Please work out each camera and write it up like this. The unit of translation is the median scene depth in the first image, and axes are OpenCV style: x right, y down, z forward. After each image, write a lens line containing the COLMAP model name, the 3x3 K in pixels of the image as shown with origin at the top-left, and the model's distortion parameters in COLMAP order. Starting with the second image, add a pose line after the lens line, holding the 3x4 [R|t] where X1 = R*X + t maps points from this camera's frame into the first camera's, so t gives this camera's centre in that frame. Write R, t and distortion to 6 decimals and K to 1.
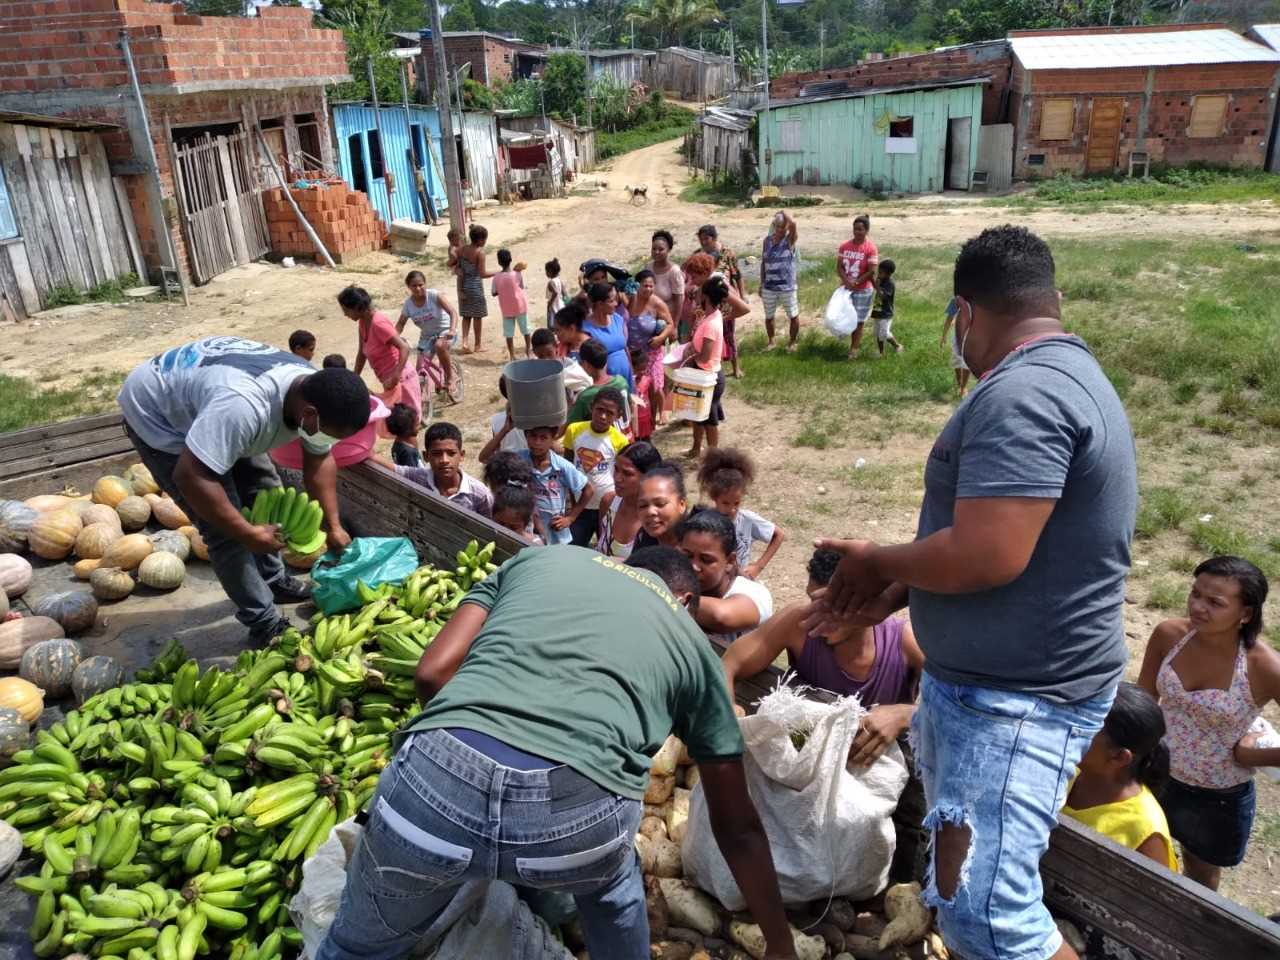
lens RADIAL K [[1009.7, 0, 640.0], [0, 1009.7, 480.0], [0, 0, 1]] dist [-0.003170, -0.000956]
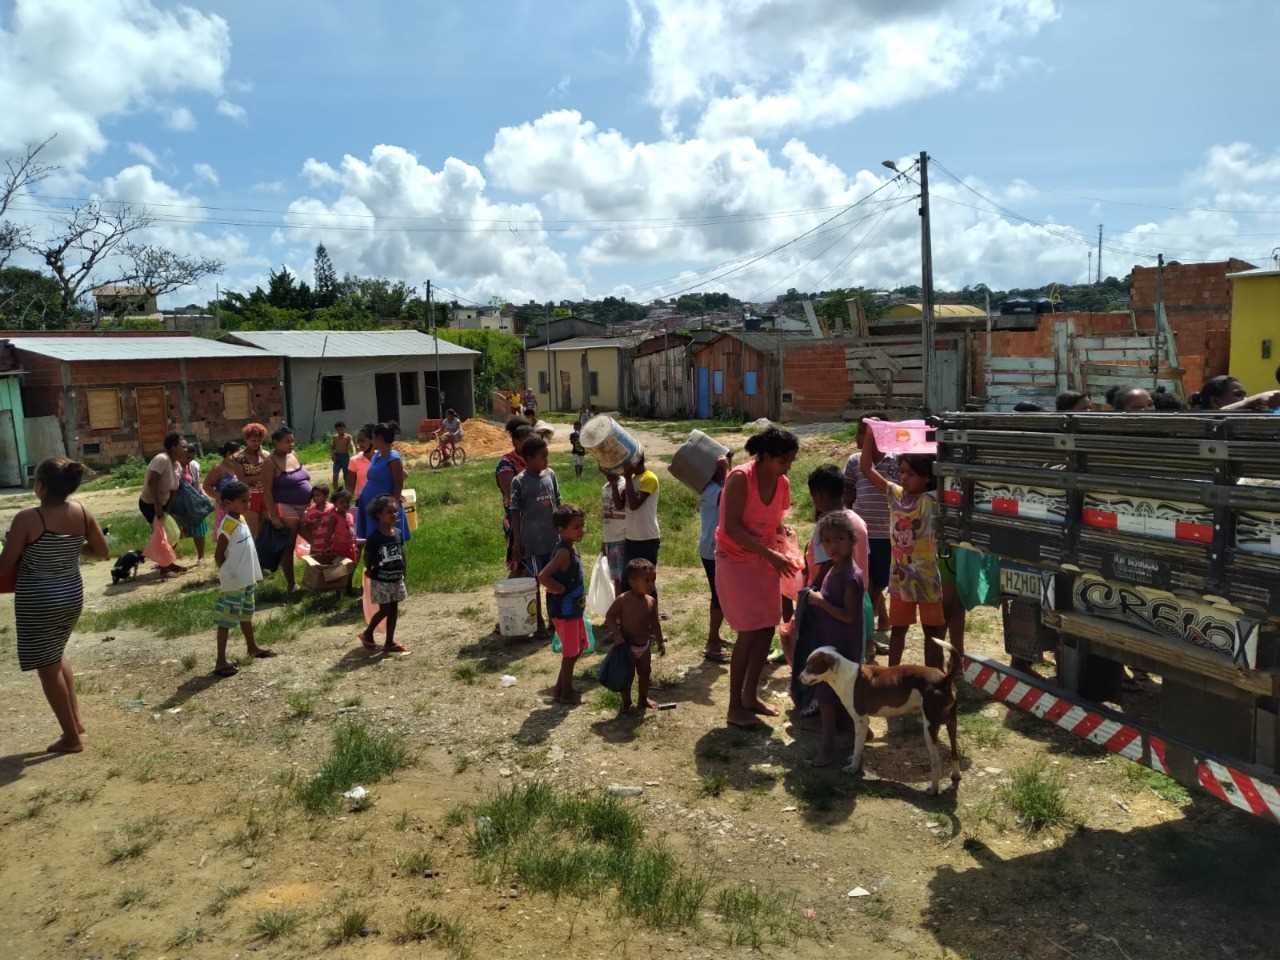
lens RADIAL K [[1005.7, 0, 643.1], [0, 1005.7, 487.6], [0, 0, 1]] dist [0.031452, -0.067994]
pose [[0.444356, -0.087887, 0.891529, -0.232699], [0.362376, 0.927758, -0.089157, -0.006006], [-0.819287, 0.362686, 0.444103, 0.151442]]
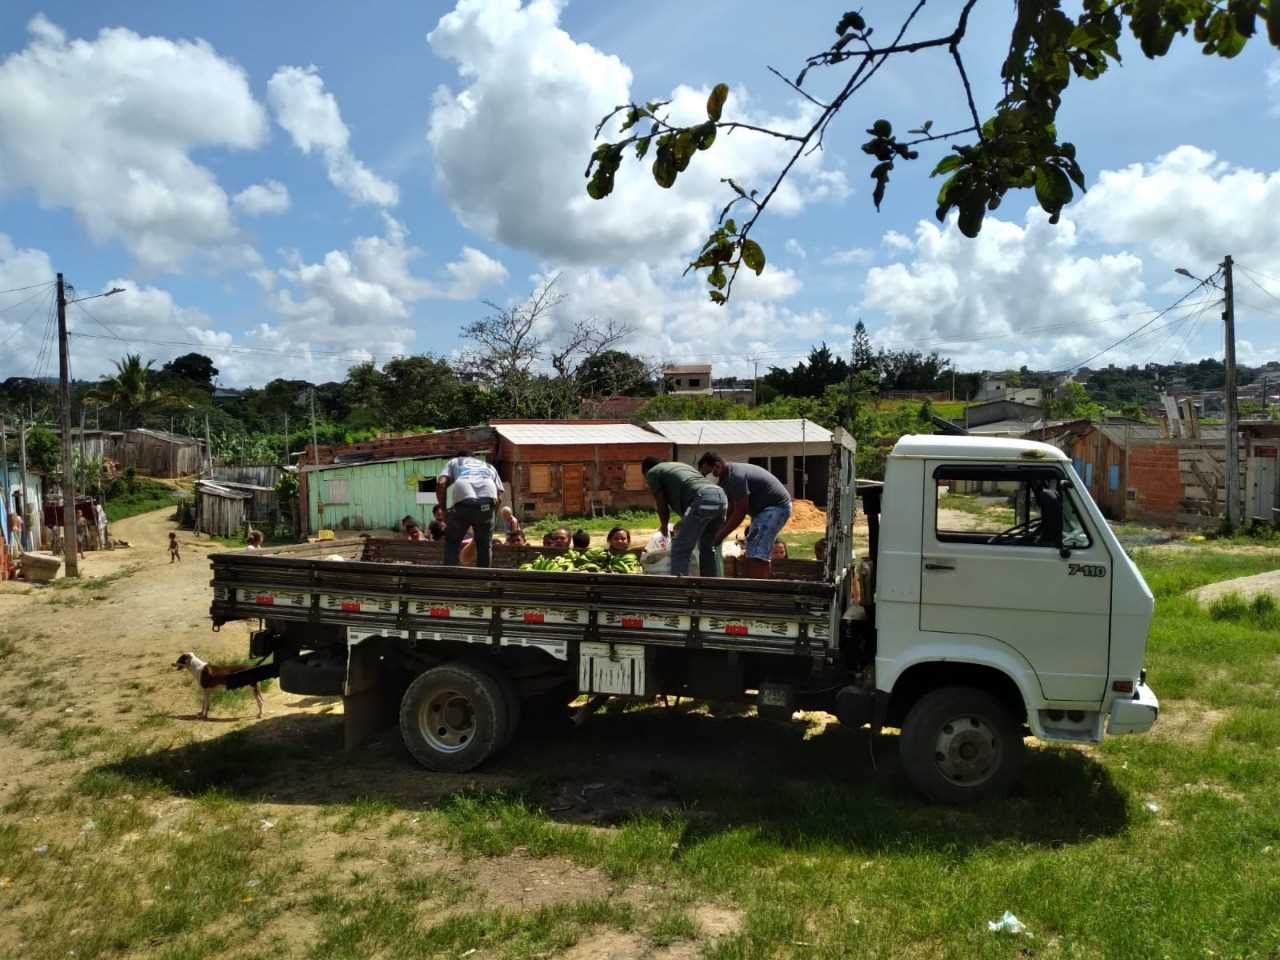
lens RADIAL K [[1005.7, 0, 643.1], [0, 1005.7, 487.6], [0, 0, 1]] dist [0.031452, -0.067994]
pose [[0.852603, 0.002888, 0.522552, -0.180175], [0.181980, 0.935747, -0.302093, 0.092807], [-0.489849, 0.352660, 0.797295, -0.157830]]
